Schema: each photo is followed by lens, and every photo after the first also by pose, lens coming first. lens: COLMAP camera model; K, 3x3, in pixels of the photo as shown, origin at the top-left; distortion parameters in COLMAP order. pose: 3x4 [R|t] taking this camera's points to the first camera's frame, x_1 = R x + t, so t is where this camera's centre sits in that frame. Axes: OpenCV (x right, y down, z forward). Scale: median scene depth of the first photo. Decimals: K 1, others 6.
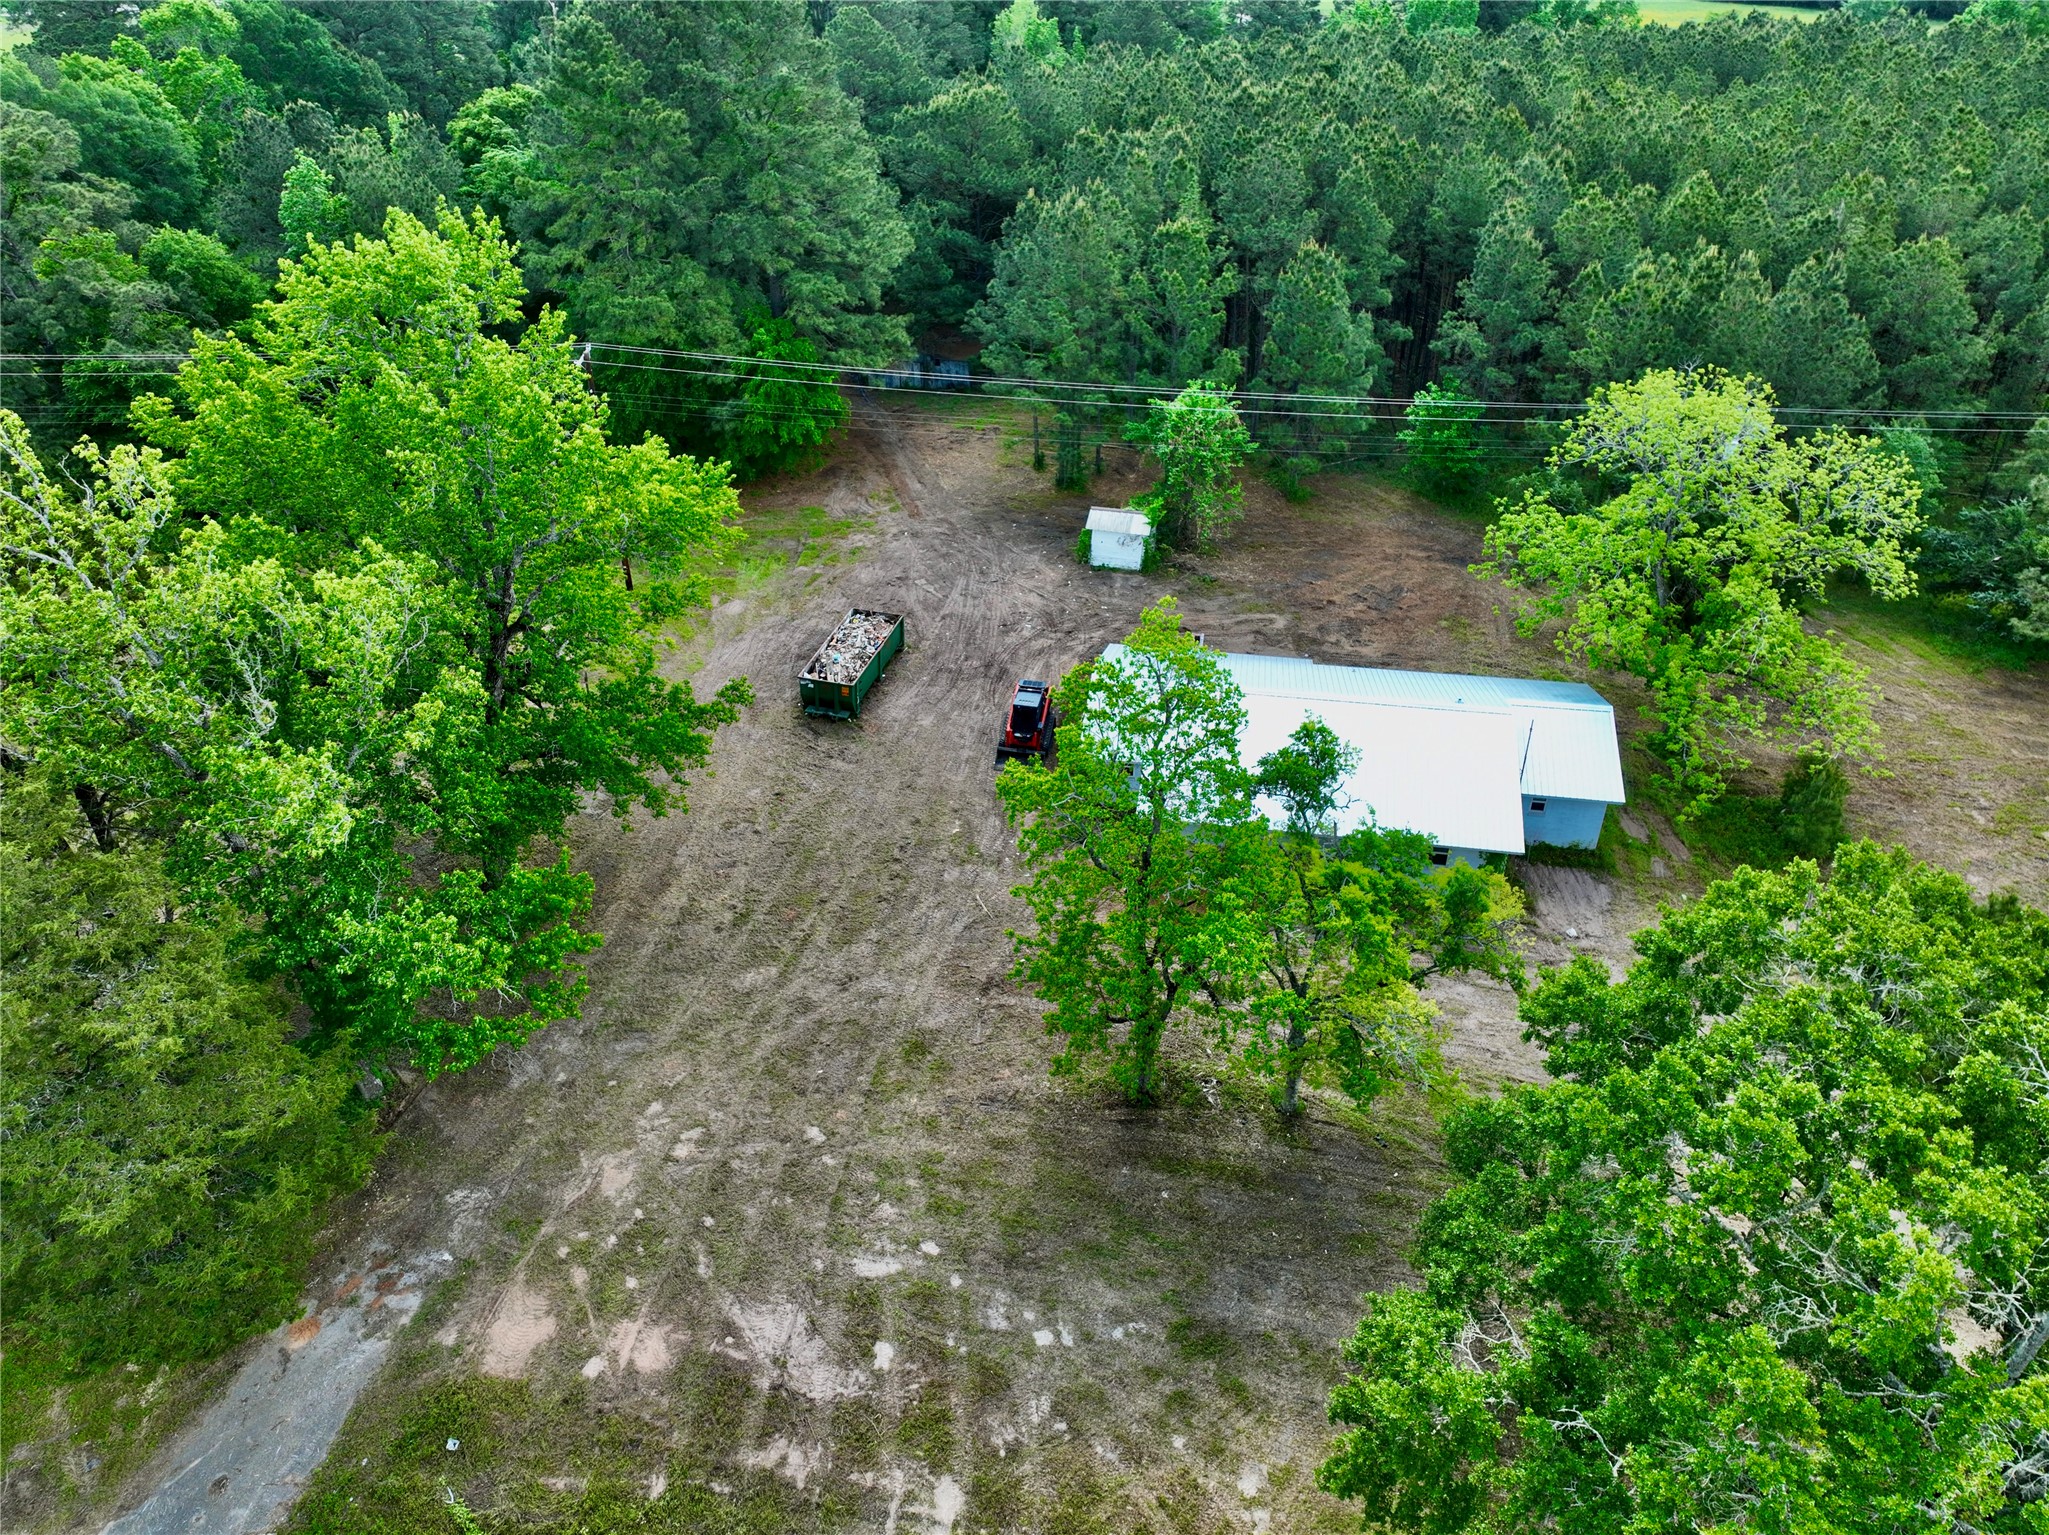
lens RADIAL K [[1443.3, 0, 1023.4], [0, 1443.3, 768.0], [0, 0, 1]] dist [-0.004637, 0.023941]
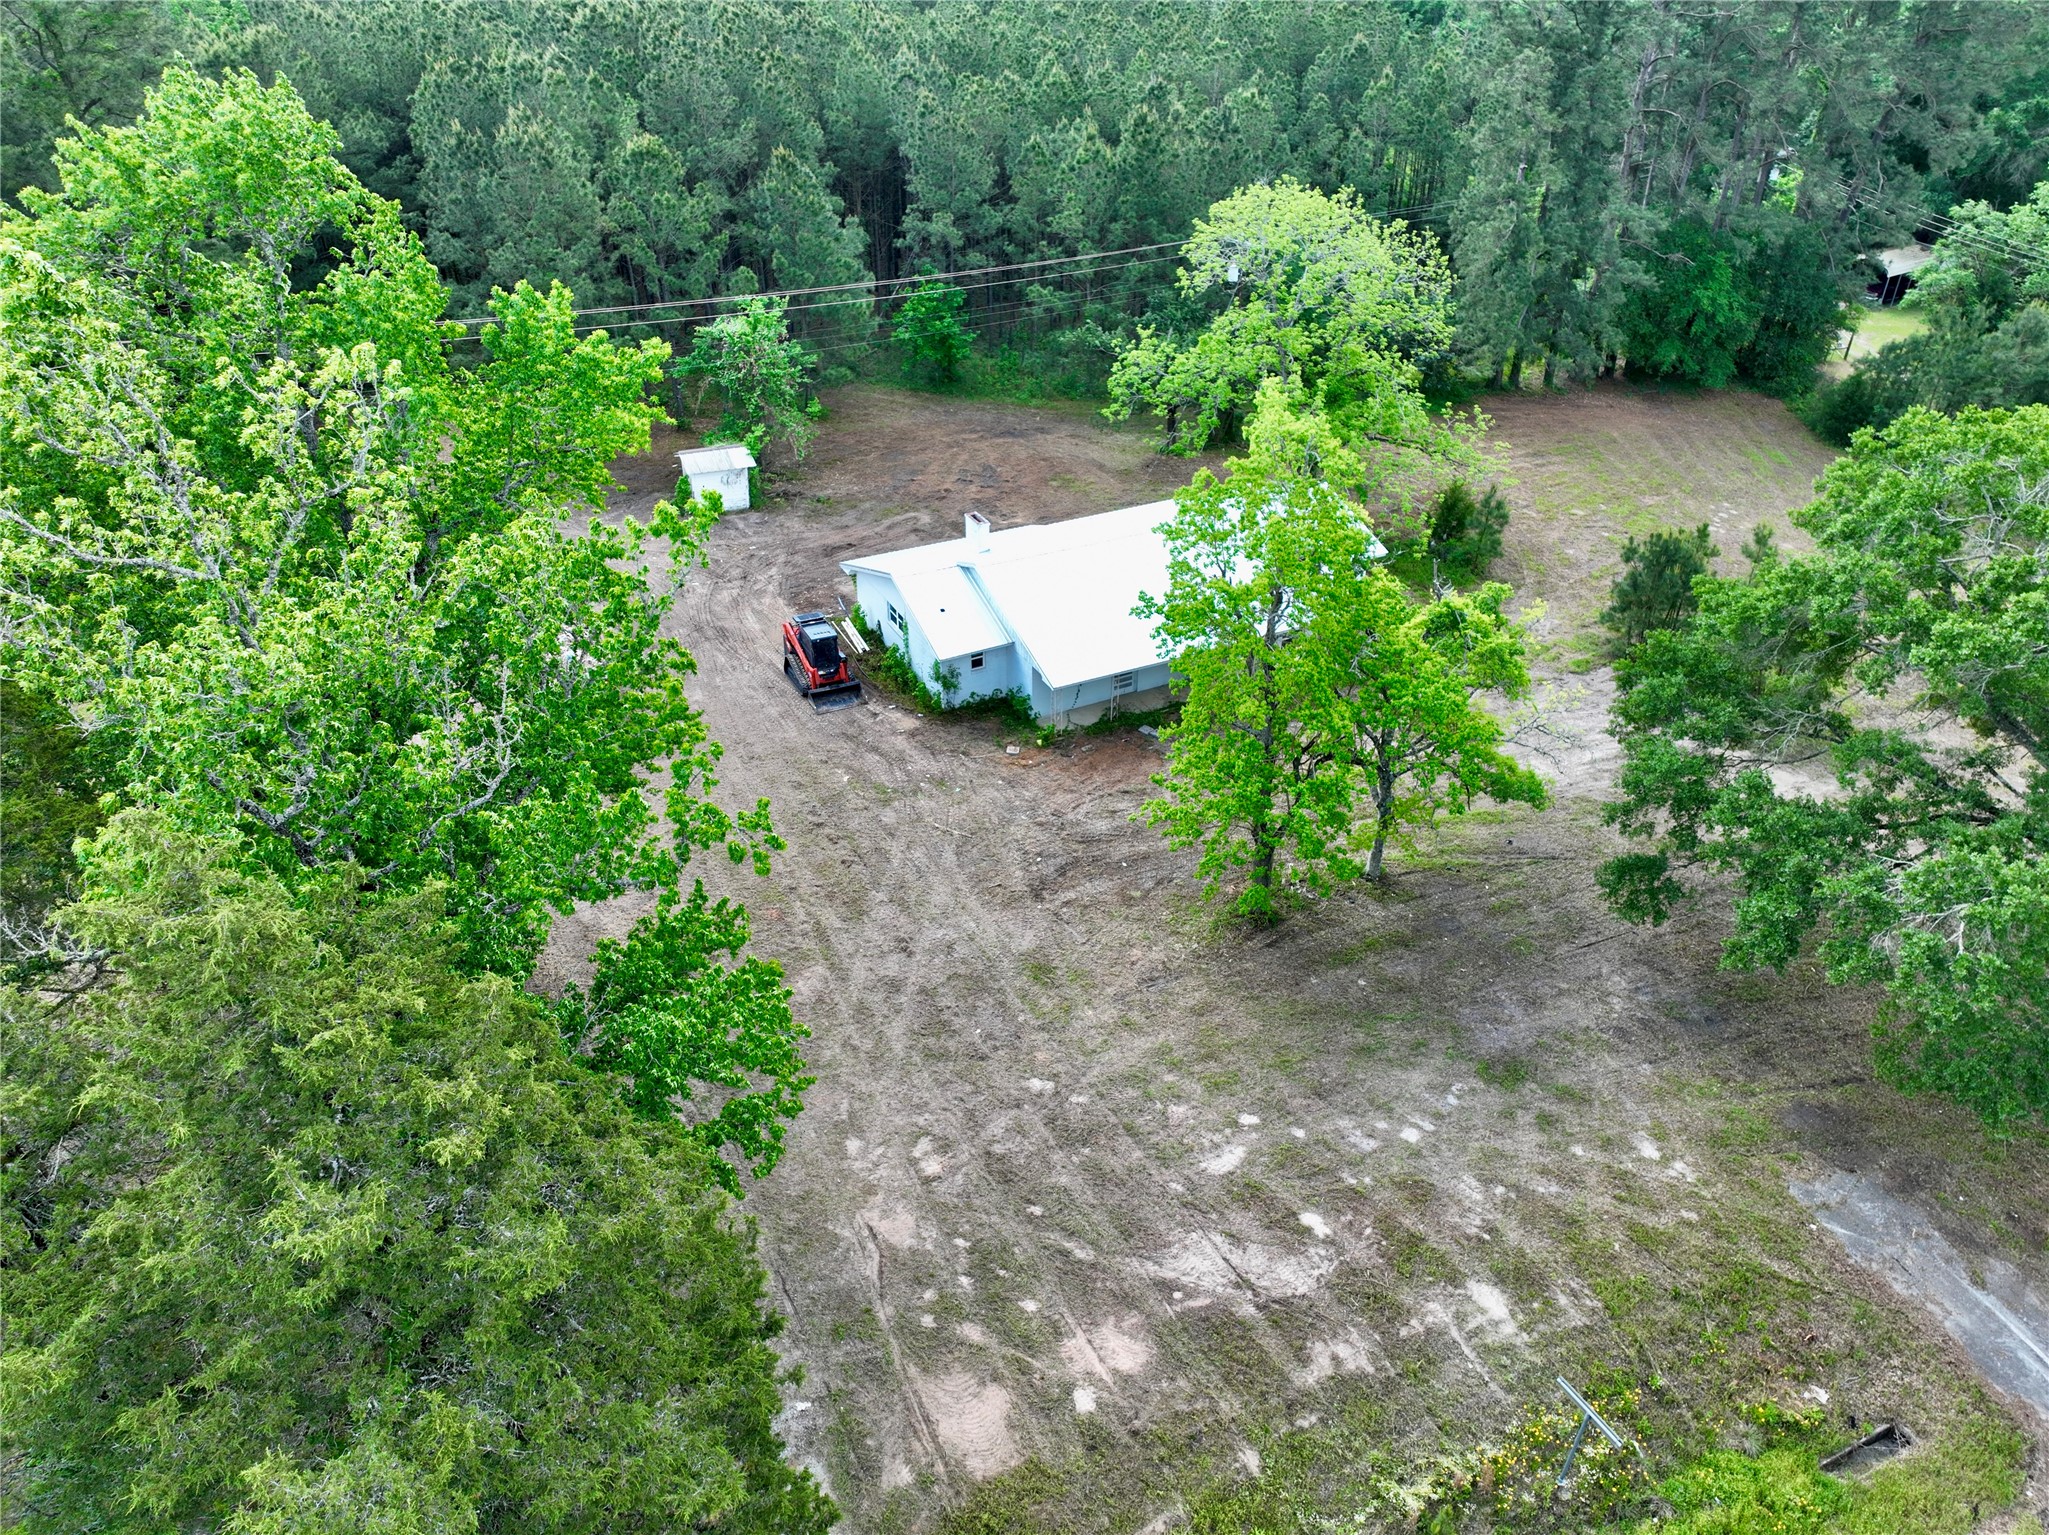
lens RADIAL K [[1443.3, 0, 1023.4], [0, 1443.3, 768.0], [0, 0, 1]] dist [-0.004637, 0.023941]
pose [[0.804316, -0.316988, 0.502587, -0.537810], [0.318222, 0.944091, 0.086183, -0.005989], [-0.501807, 0.090616, 0.860220, 0.238456]]
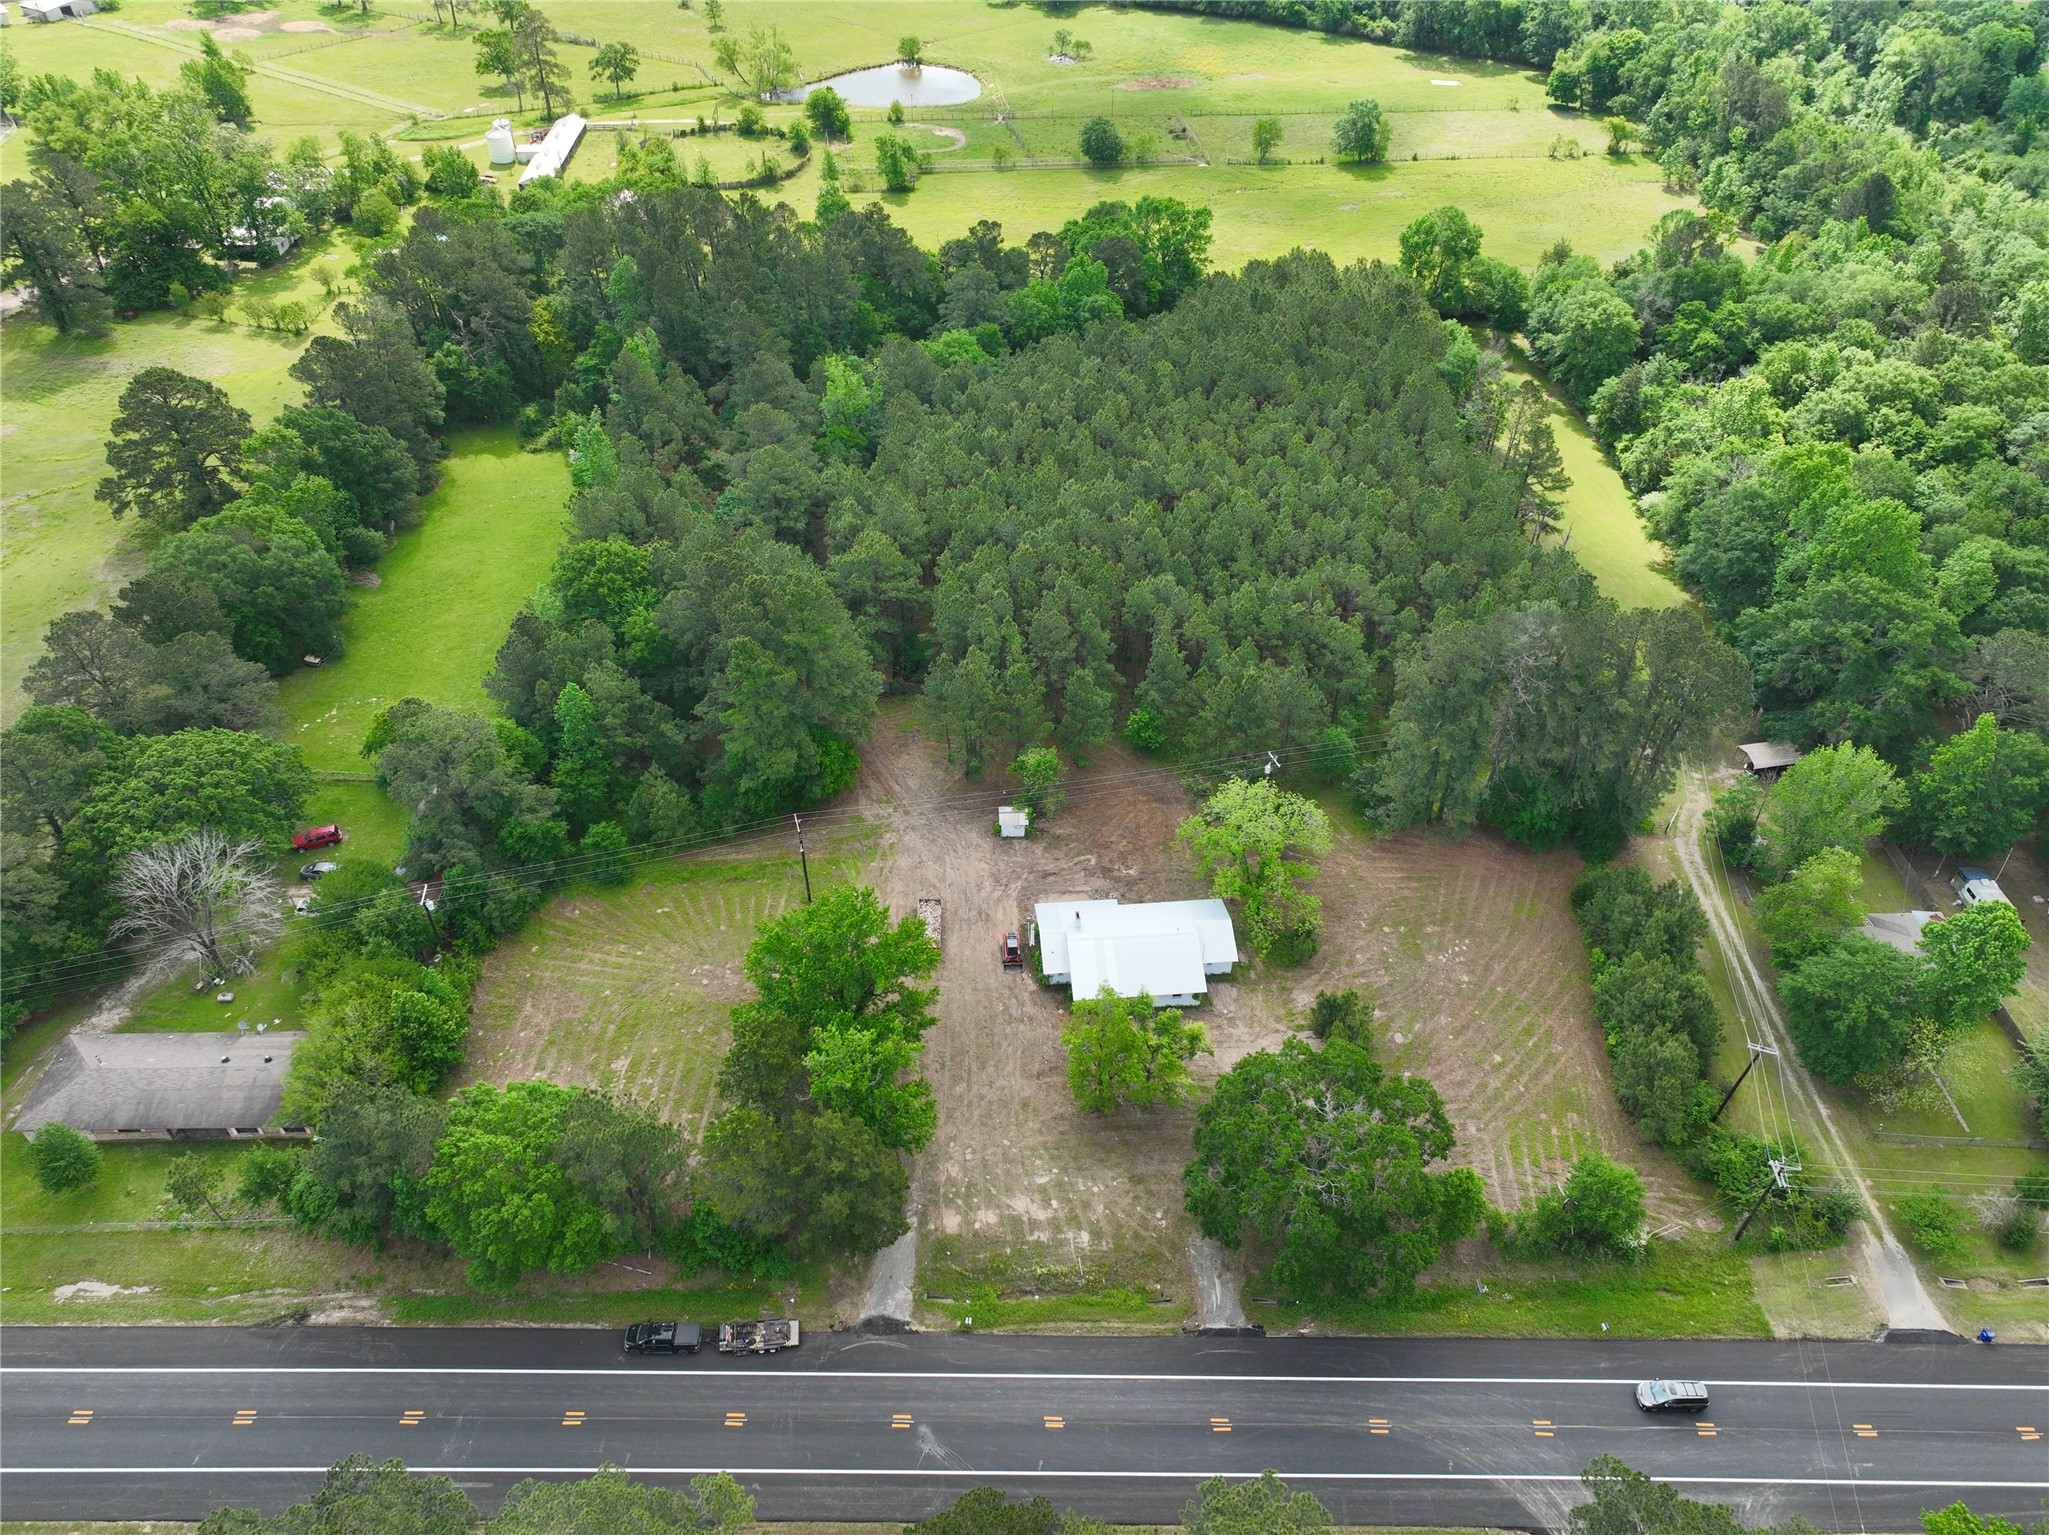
lens RADIAL K [[1445.4, 0, 1023.5], [0, 1445.4, 763.3], [0, 0, 1]] dist [-0.003737, 0.022554]
pose [[0.966653, -0.159741, 0.200163, -0.616499], [0.130346, 0.979692, 0.152362, -1.049362], [-0.220436, -0.121191, 0.967843, -1.993565]]
